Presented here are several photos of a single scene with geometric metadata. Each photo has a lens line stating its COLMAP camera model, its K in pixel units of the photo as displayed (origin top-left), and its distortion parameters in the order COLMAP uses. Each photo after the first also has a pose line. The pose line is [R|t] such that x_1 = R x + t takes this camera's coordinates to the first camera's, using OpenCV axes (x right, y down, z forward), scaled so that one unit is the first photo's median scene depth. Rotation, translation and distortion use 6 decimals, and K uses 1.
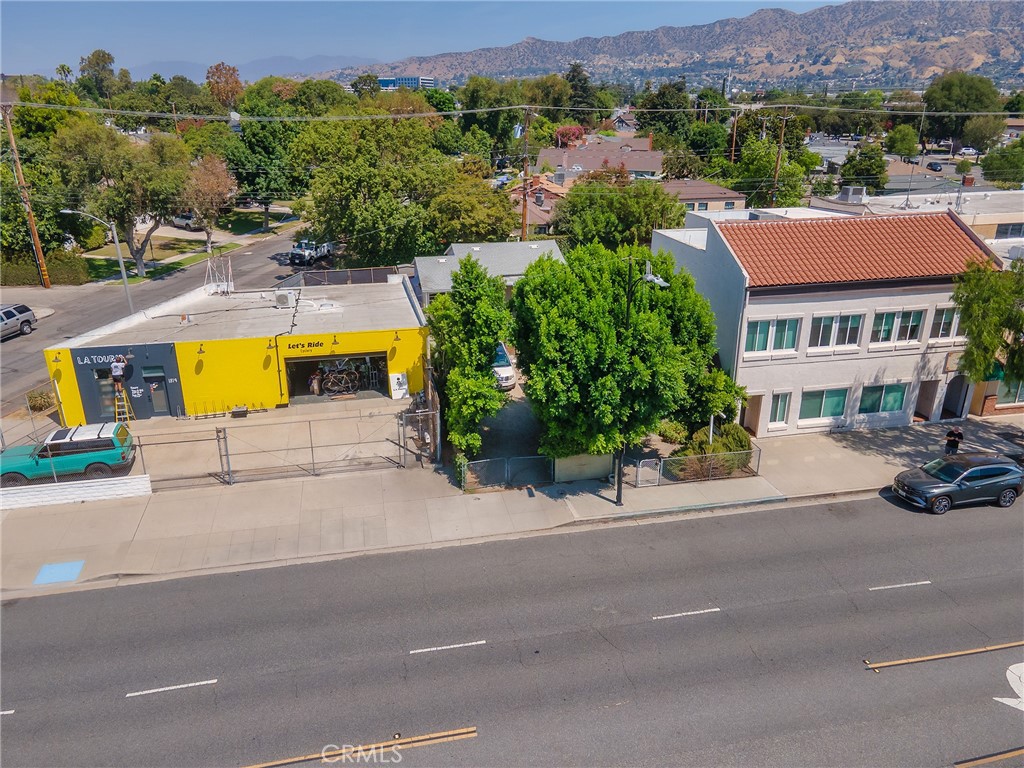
lens RADIAL K [[743.0, 0, 507.2], [0, 743.0, 382.6], [0, 0, 1]] dist [0.017664, 0.075509]
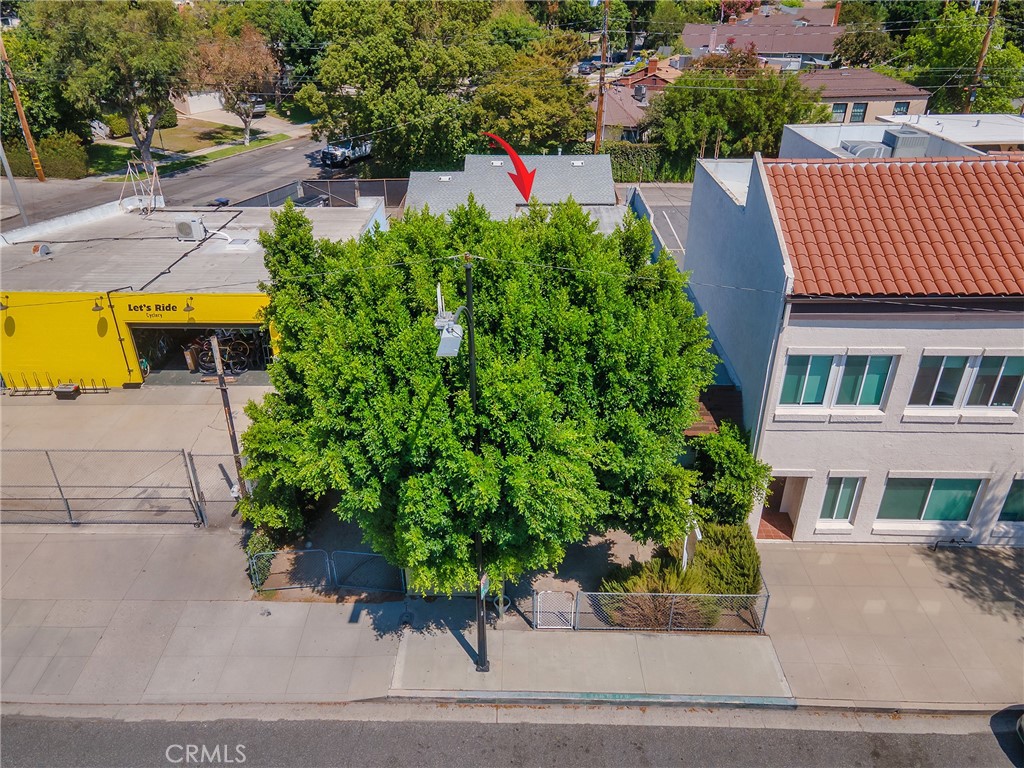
lens RADIAL K [[742.8, 0, 507.9], [0, 742.8, 383.6], [0, 0, 1]] dist [0.011457, 0.064544]
pose [[0.973983, 0.108197, -0.199124, 0.215141], [-0.078613, 0.985416, 0.150917, -0.117151], [0.212549, -0.131337, 0.968284, 0.390052]]
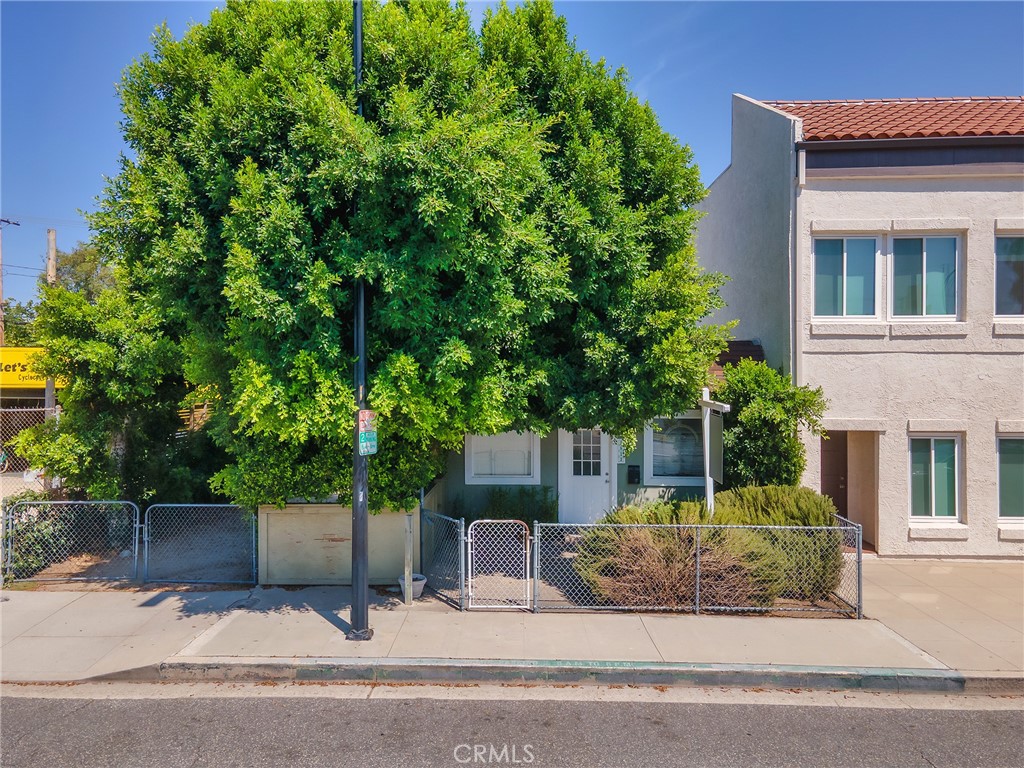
lens RADIAL K [[743.3, 0, 506.1], [0, 743.3, 381.9], [0, 0, 1]] dist [0.052625, -0.003557]
pose [[0.974016, 0.002561, -0.226465, 0.232095], [-0.081670, 0.936631, -0.340666, 0.135786], [0.211242, 0.350309, 0.912502, 0.567135]]
